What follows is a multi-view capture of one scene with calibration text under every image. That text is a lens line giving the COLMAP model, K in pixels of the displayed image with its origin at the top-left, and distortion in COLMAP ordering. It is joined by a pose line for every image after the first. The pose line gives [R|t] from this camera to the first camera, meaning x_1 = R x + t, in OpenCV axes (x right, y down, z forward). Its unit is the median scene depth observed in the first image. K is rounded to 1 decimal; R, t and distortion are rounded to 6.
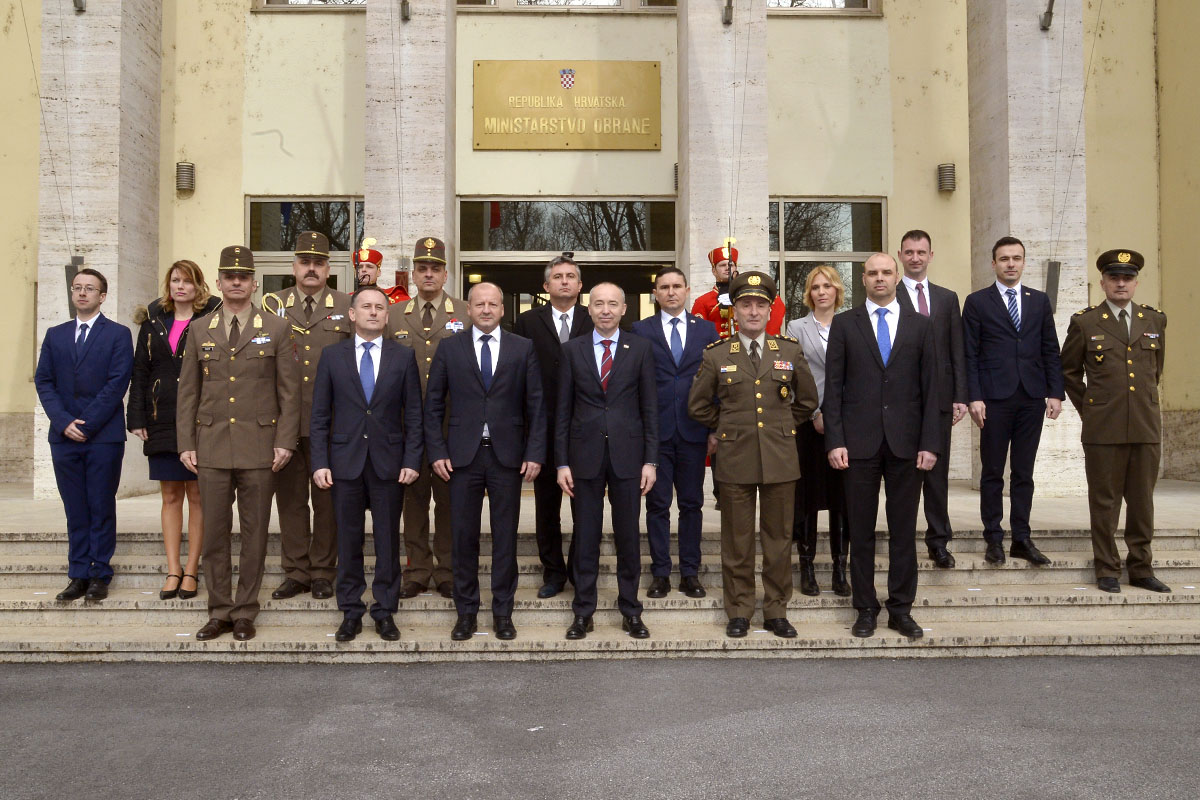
lens RADIAL K [[917.5, 0, 601.5], [0, 917.5, 396.0], [0, 0, 1]] dist [-0.000012, 0.000057]
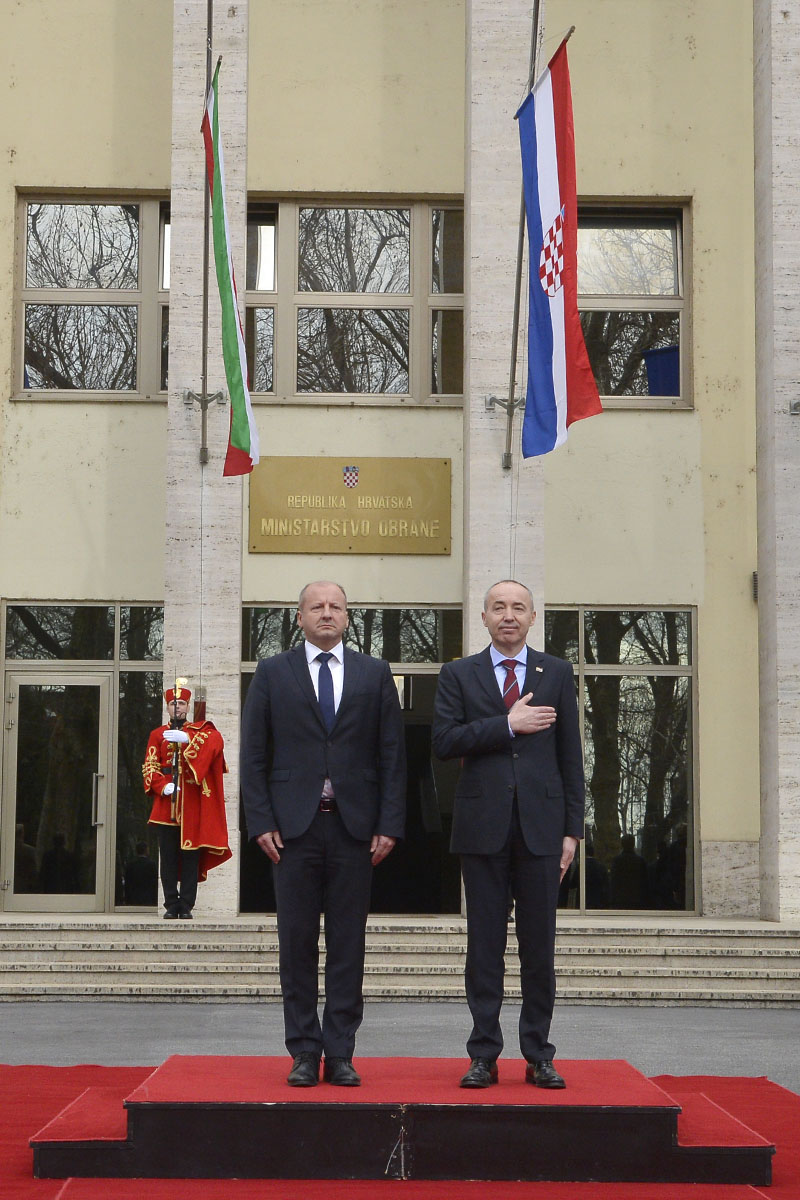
lens RADIAL K [[2133.8, 0, 359.5], [0, 2133.8, 632.5], [0, 0, 1]] dist [0.148478, 0.000000]
pose [[0.999904, 0.008942, -0.010562, -0.005063], [-0.009831, 0.996125, -0.087400, 0.000575], [0.009740, 0.087496, 0.996117, -1.424904]]
